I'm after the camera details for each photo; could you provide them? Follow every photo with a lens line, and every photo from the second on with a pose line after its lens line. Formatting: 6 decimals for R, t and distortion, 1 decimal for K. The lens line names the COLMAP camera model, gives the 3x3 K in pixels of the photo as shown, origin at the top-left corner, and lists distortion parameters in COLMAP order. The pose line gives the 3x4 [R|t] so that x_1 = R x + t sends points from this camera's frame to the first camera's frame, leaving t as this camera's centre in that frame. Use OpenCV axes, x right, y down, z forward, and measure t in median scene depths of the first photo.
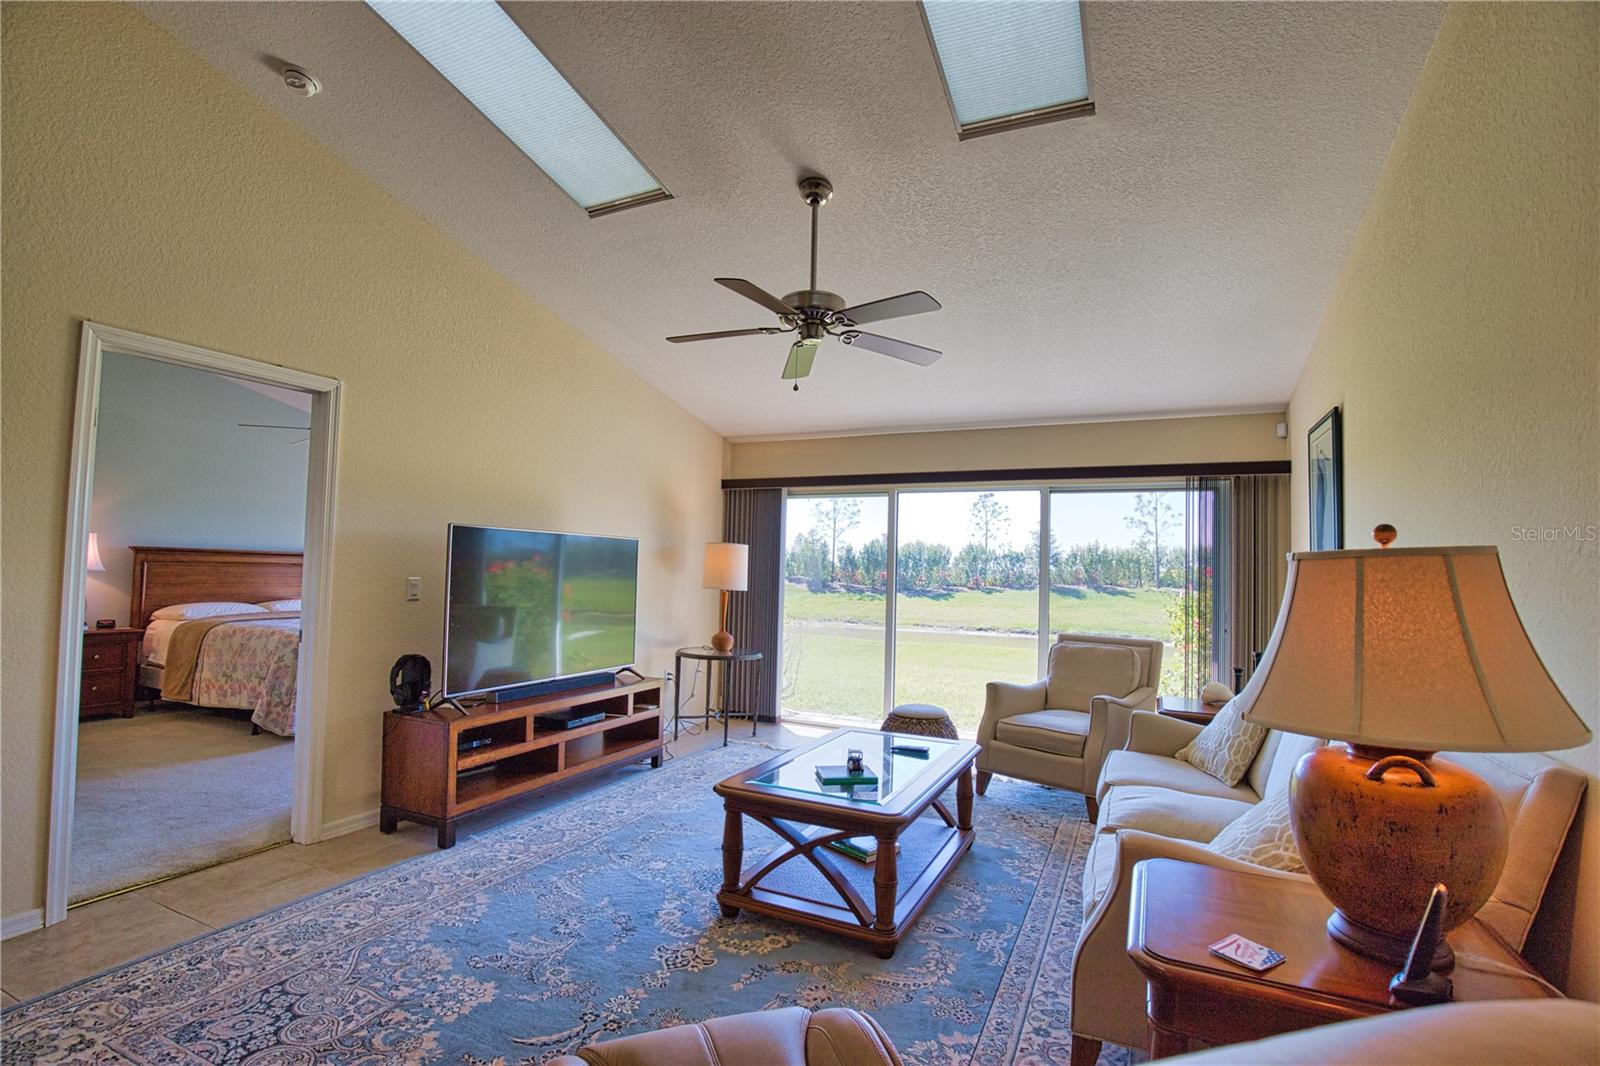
lens RADIAL K [[732.0, 0, 807.3], [0, 732.0, 534.0], [0, 0, 1]] dist [-0.032714, 0.006889]
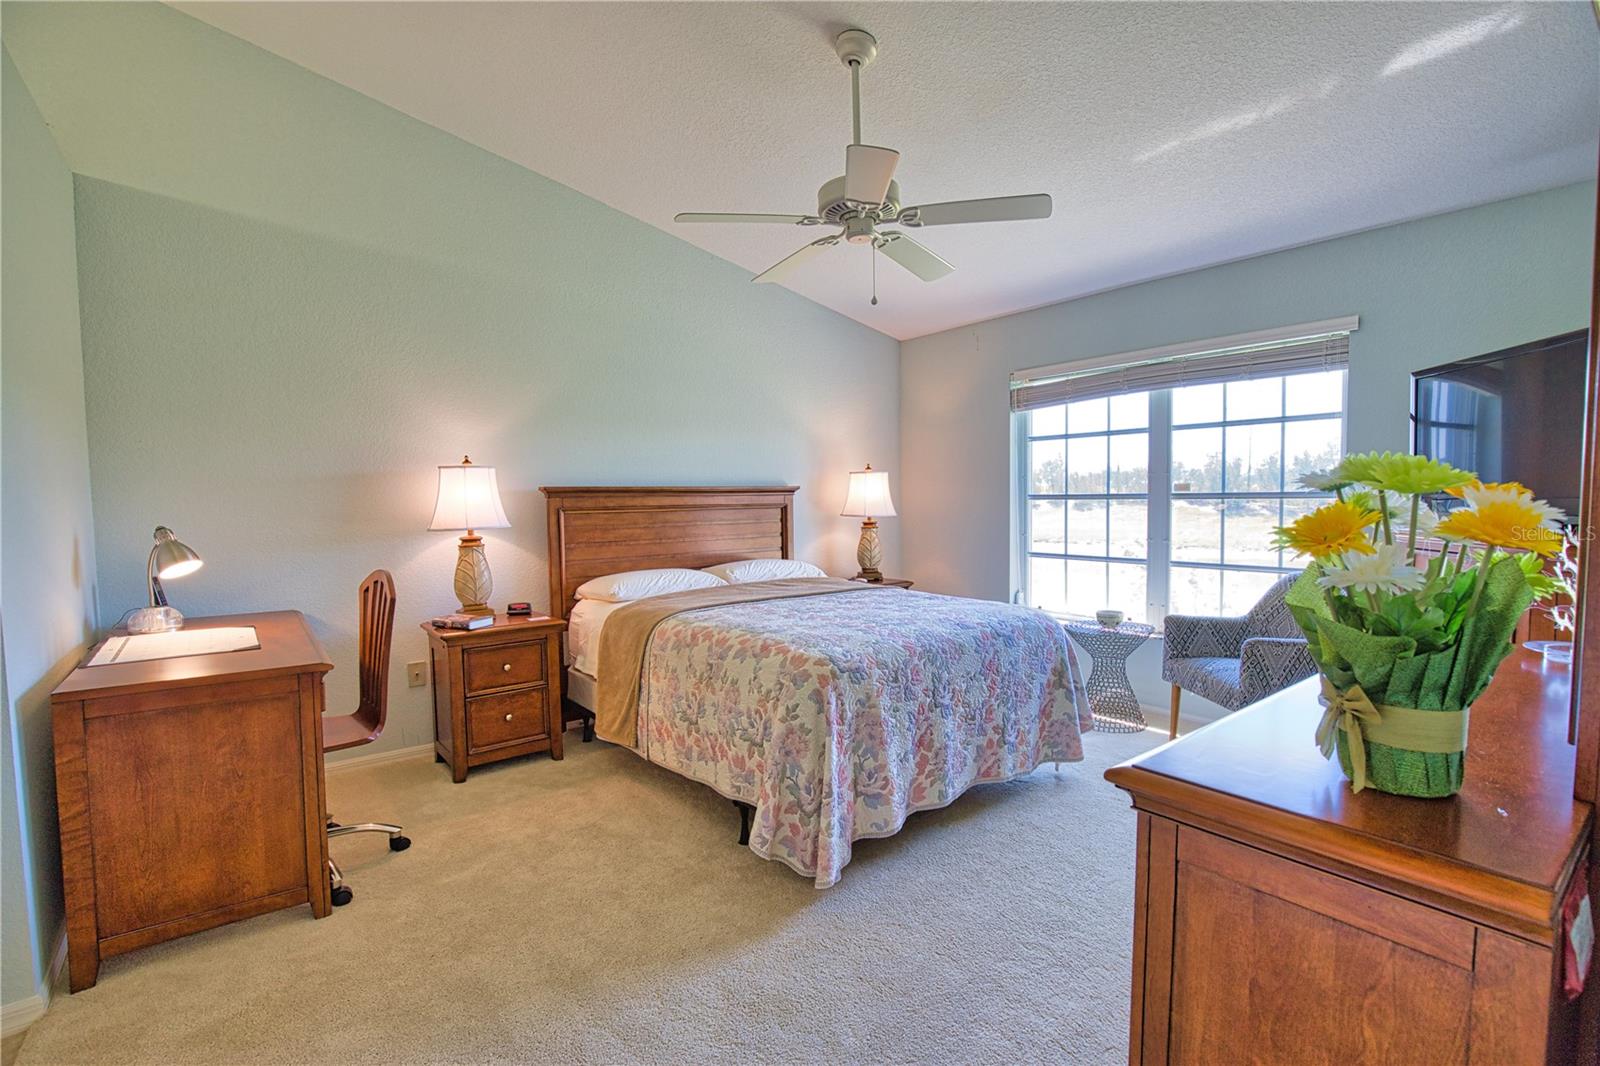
lens RADIAL K [[732.0, 0, 803.1], [0, 732.0, 531.3], [0, 0, 1]] dist [-0.032714, 0.006889]
pose [[0.892719, -0.020635, -0.450141, -0.461569], [0.062994, 0.994857, 0.079323, 0.020253], [0.446188, -0.099170, 0.889428, 0.541112]]
